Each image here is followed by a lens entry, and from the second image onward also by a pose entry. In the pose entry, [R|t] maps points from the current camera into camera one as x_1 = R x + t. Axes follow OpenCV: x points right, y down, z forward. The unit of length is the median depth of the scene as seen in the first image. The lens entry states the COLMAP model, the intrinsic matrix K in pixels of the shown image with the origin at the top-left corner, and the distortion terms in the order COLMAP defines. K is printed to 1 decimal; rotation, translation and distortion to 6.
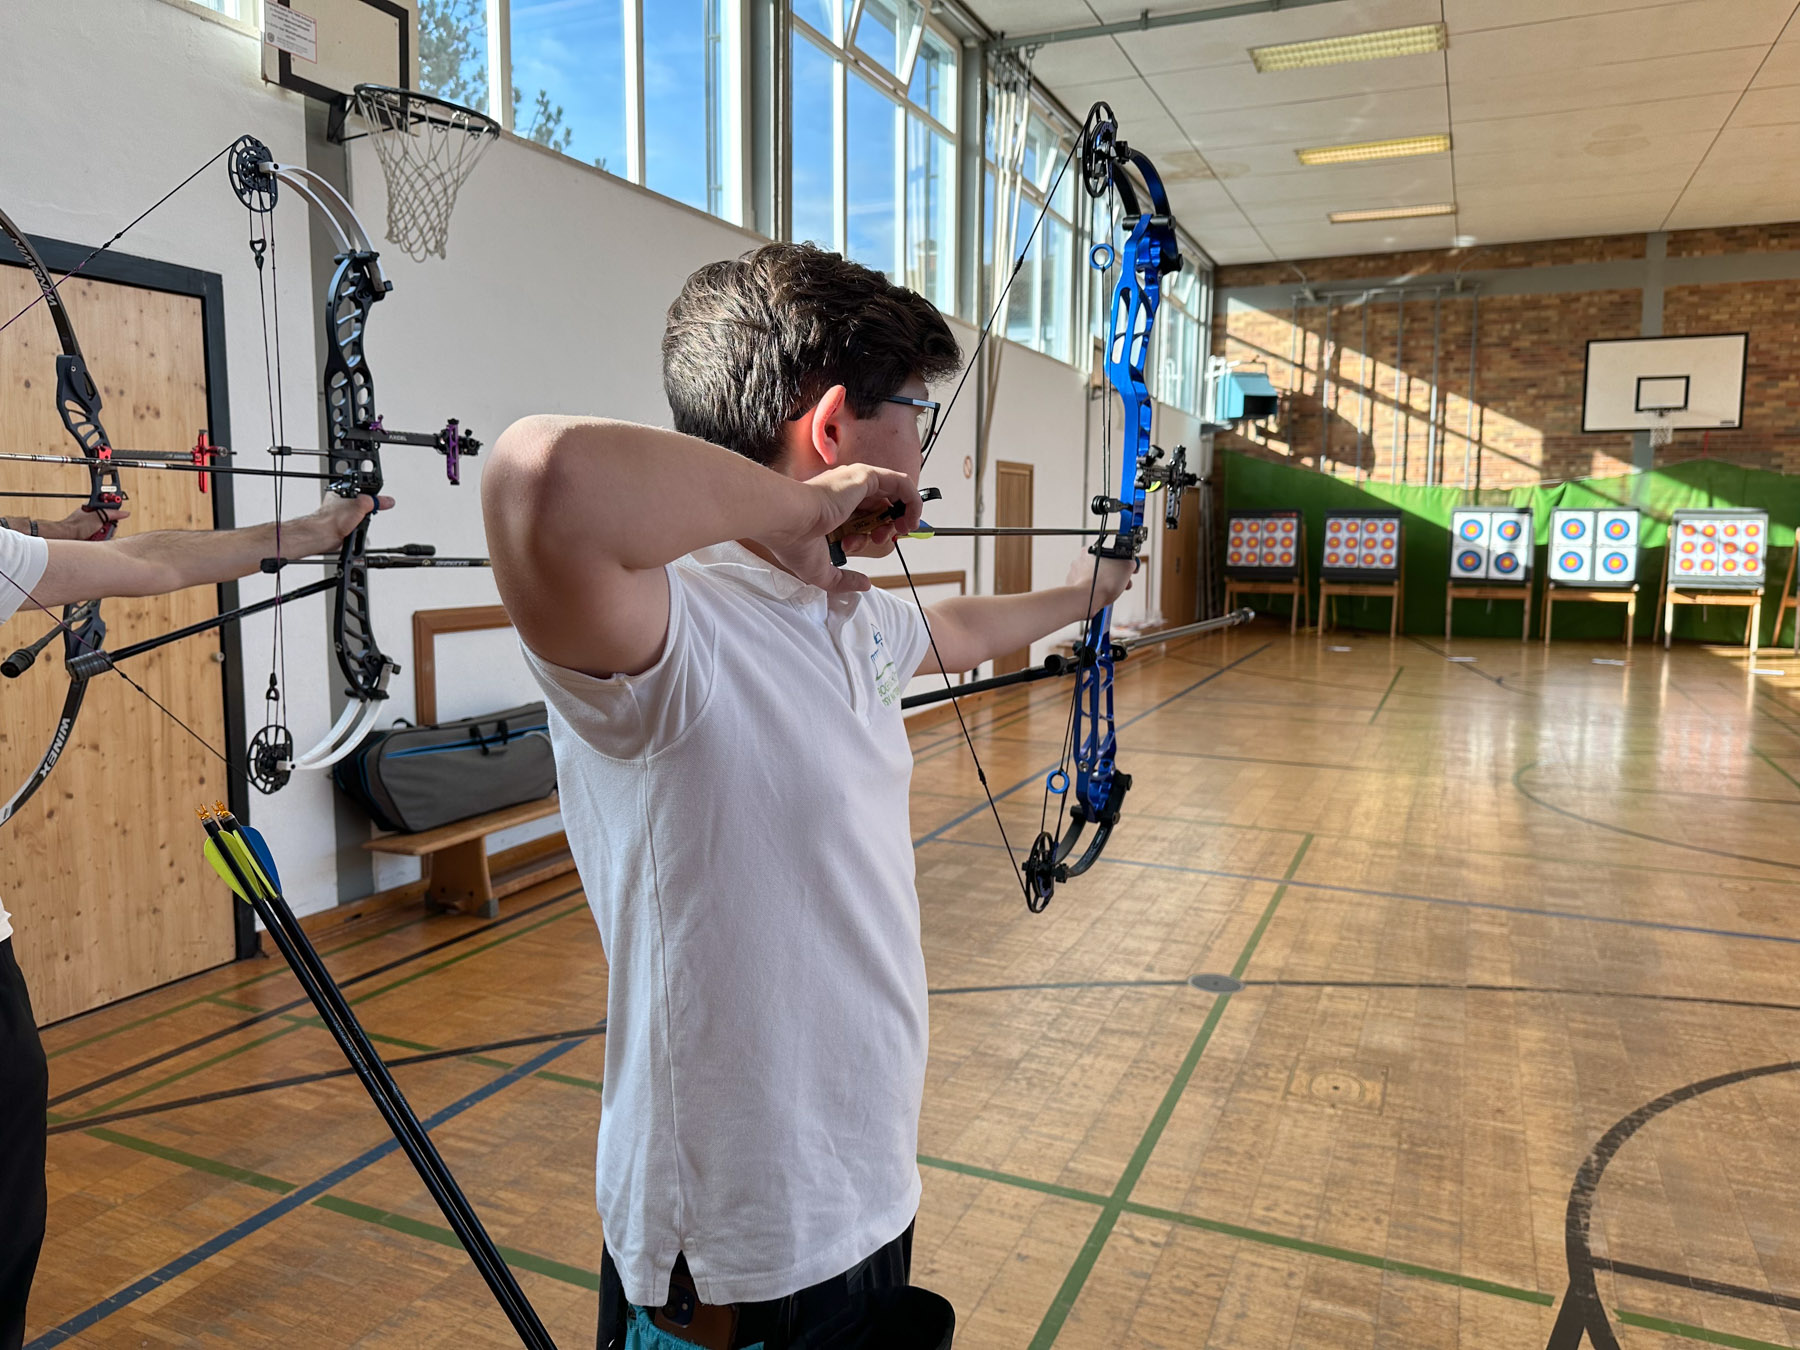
lens RADIAL K [[1328.6, 0, 887.2], [0, 1328.6, 672.4], [0, 0, 1]] dist [0.004379, -0.023485]
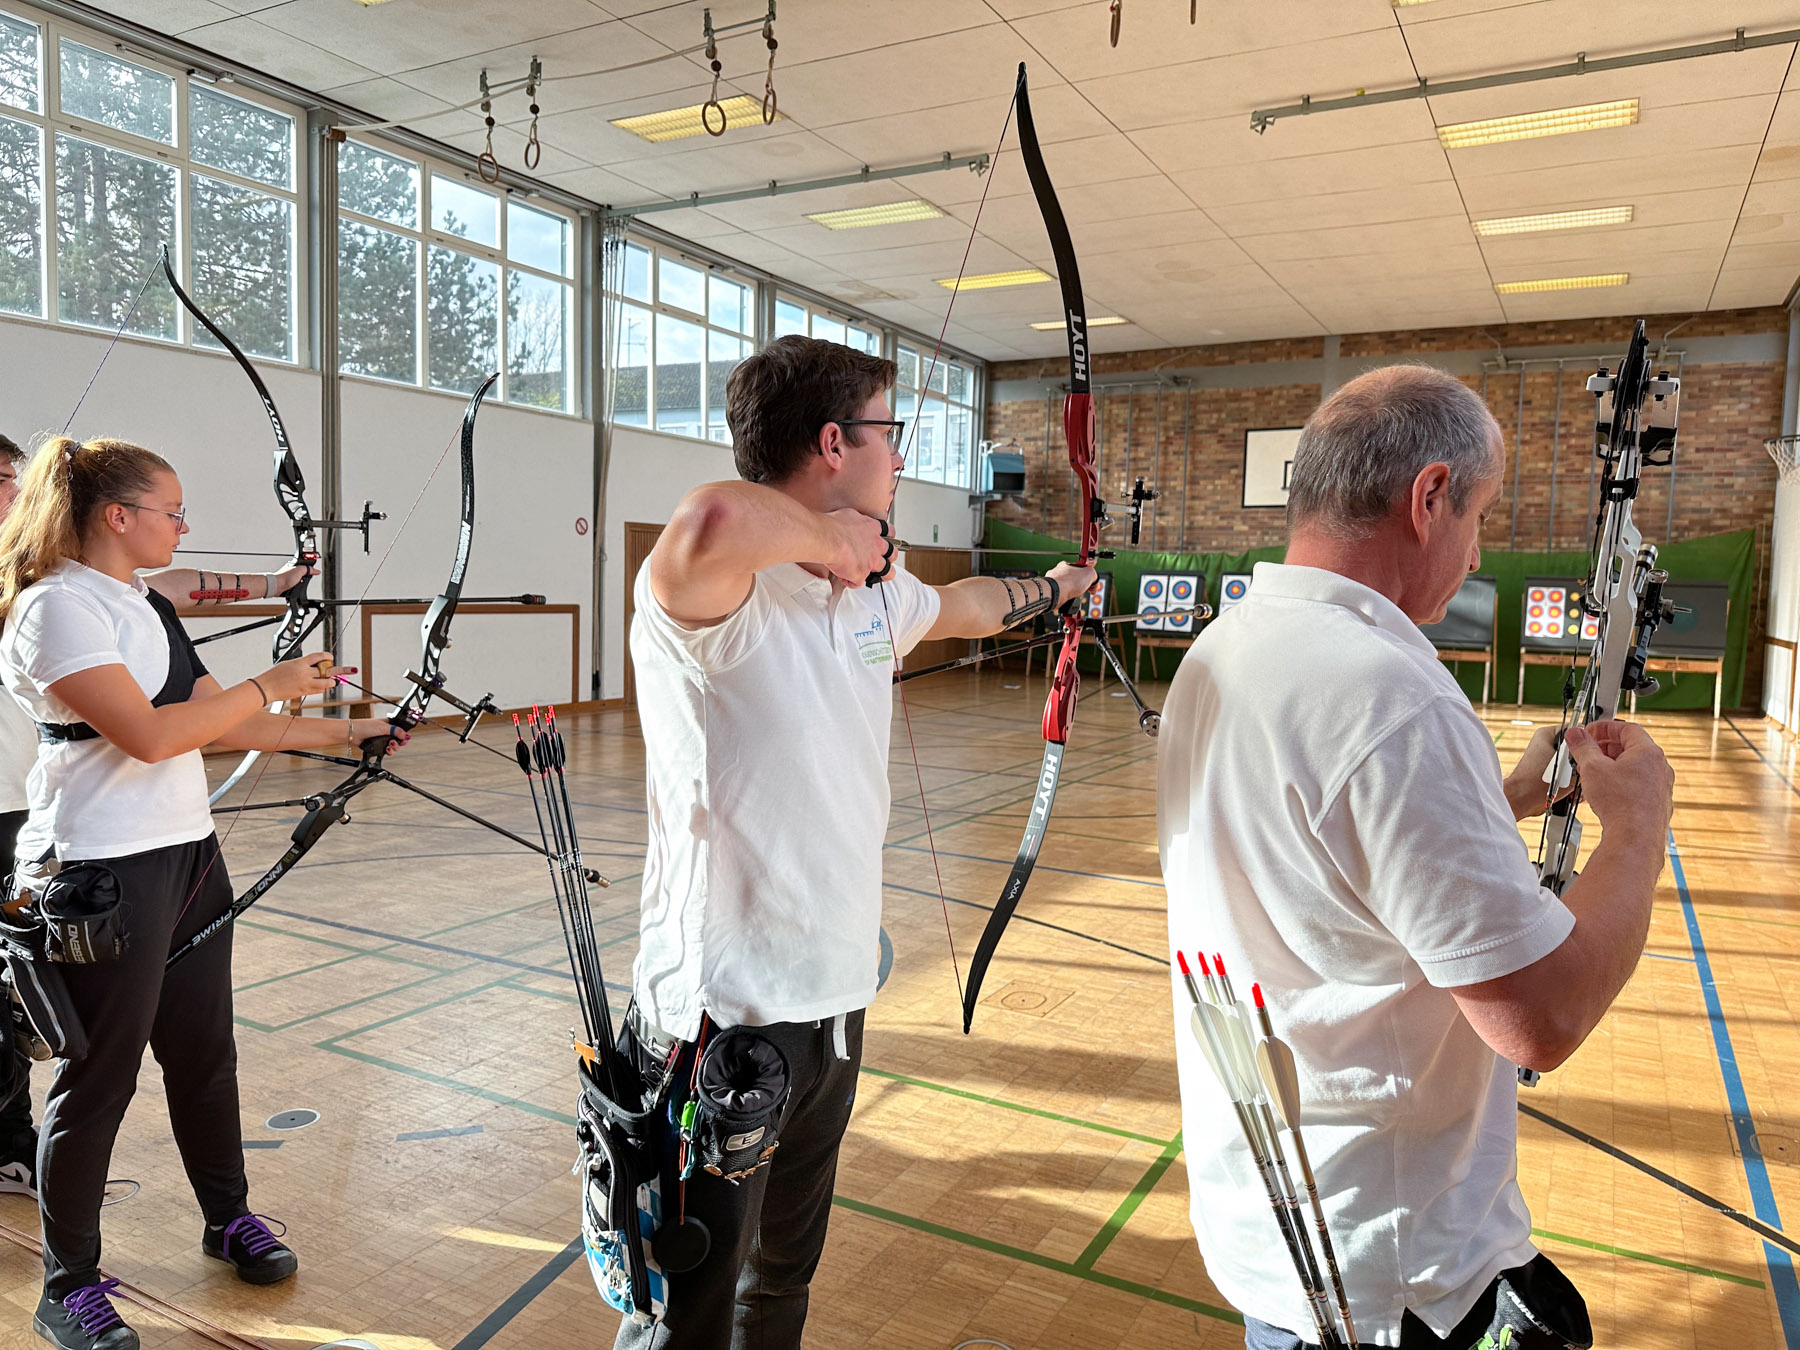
lens RADIAL K [[1328.6, 0, 899.3], [0, 1328.6, 666.8], [0, 0, 1]] dist [0.004379, -0.023485]
pose [[0.995695, 0.021402, -0.090180, 2.445084], [-0.025866, 0.998482, -0.048627, 0.177227], [0.089003, 0.050750, 0.994738, -1.354830]]
